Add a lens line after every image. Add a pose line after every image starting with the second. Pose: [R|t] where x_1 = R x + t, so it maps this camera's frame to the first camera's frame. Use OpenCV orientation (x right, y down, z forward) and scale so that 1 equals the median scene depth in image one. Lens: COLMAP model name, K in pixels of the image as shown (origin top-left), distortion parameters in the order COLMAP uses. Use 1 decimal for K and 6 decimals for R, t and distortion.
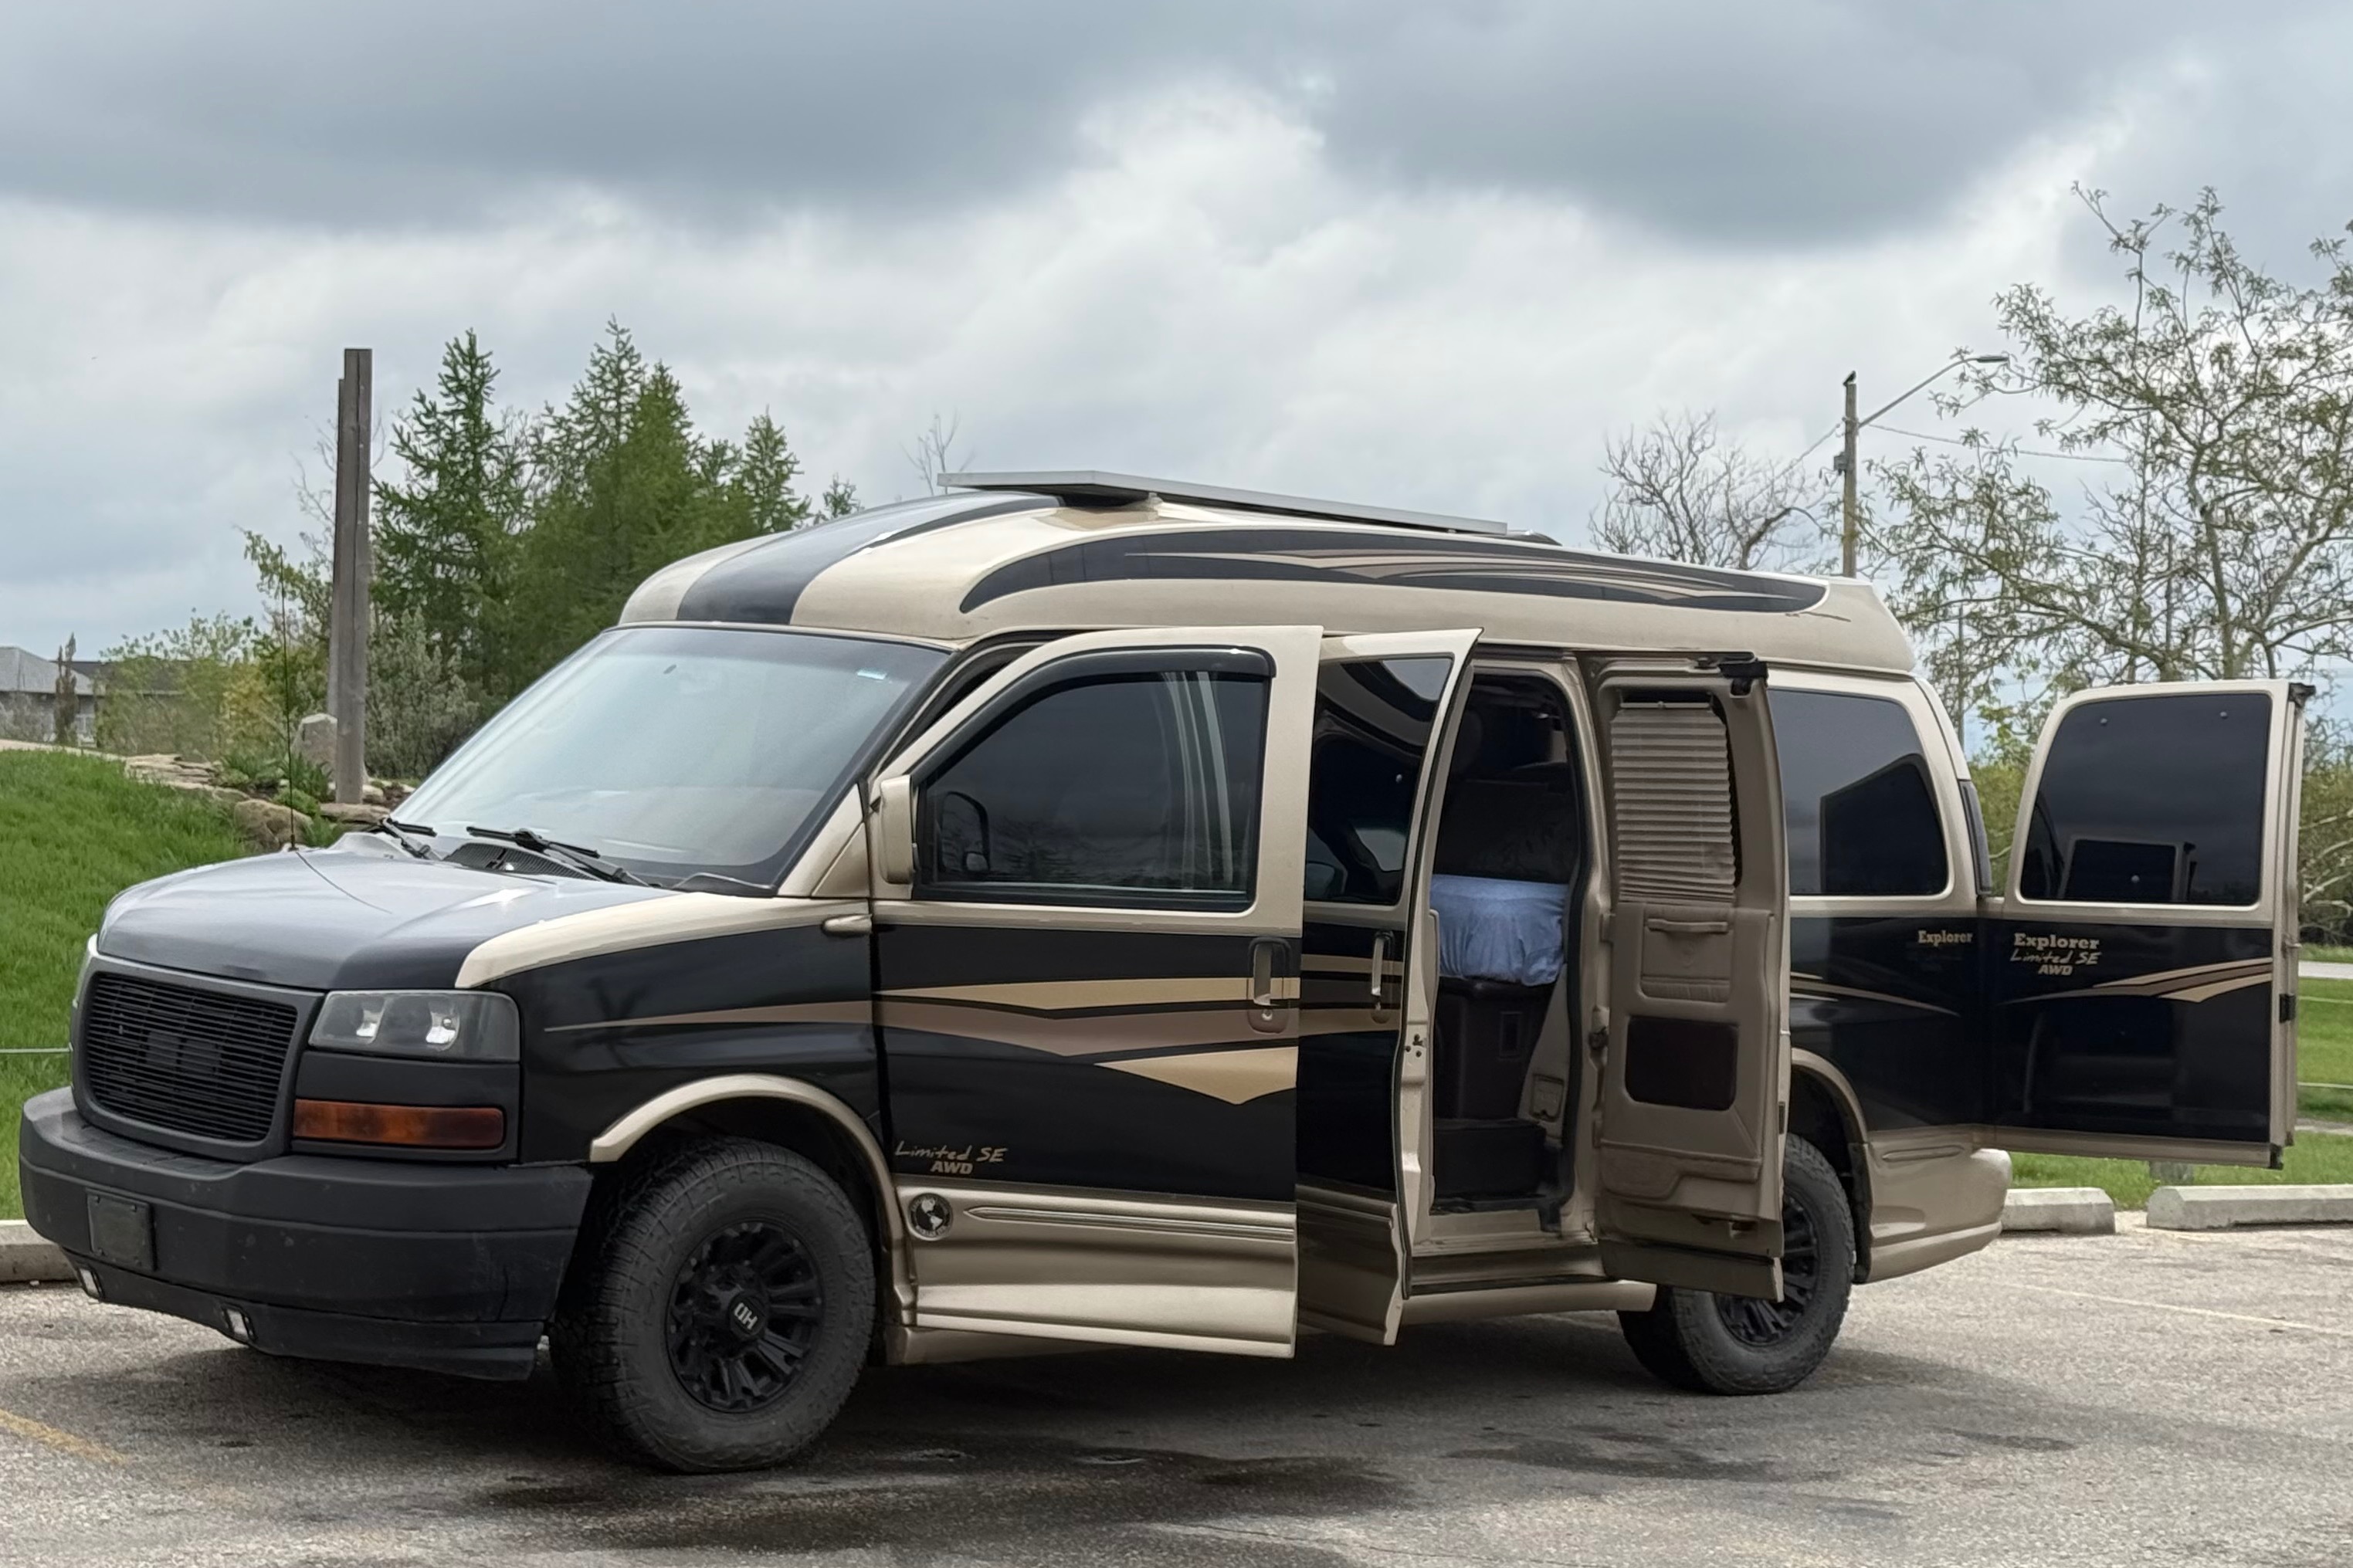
lens RADIAL K [[3383.2, 0, 1176.6], [0, 3383.2, 955.0], [0, 0, 1]] dist [0.082326, -0.003978]
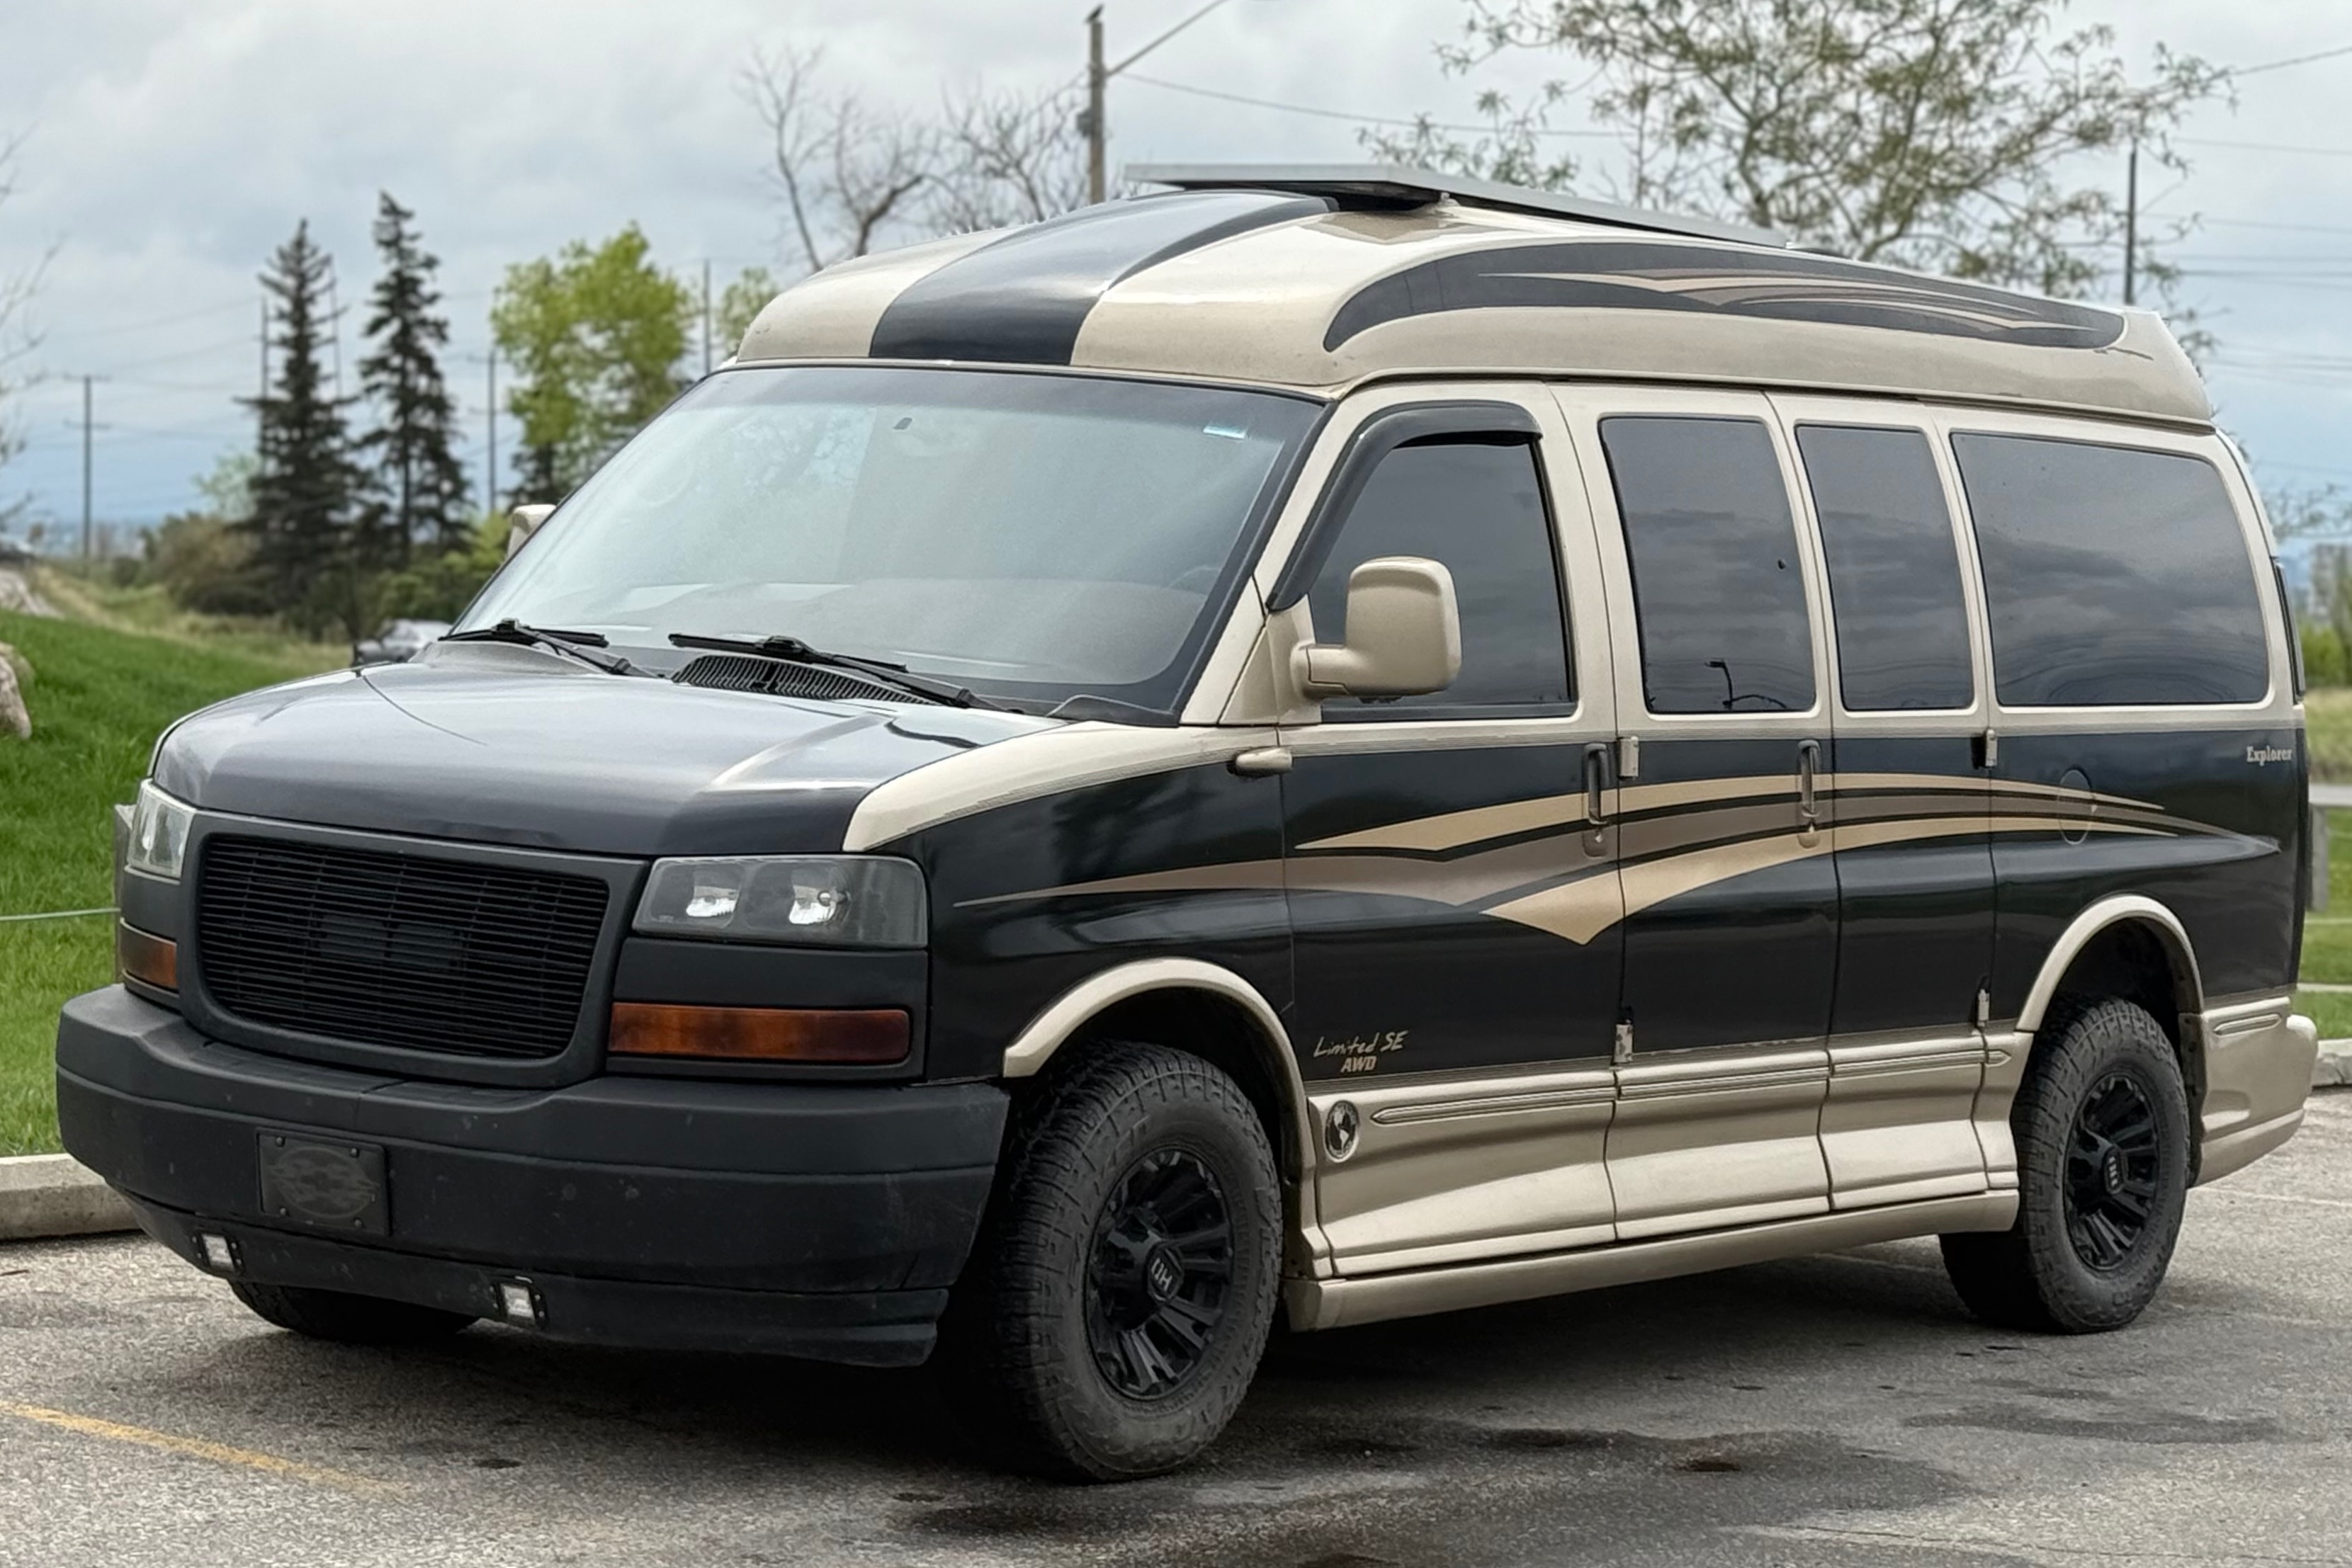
lens RADIAL K [[4409.8, 0, 1176.0], [0, 4409.8, 784.0], [0, 0, 1]] dist [0.048909, -0.027059]
pose [[0.987095, -0.012229, 0.159668, -0.281797], [0.011546, 0.999920, 0.005205, -0.009212], [-0.159719, -0.003294, 0.987157, 0.017246]]
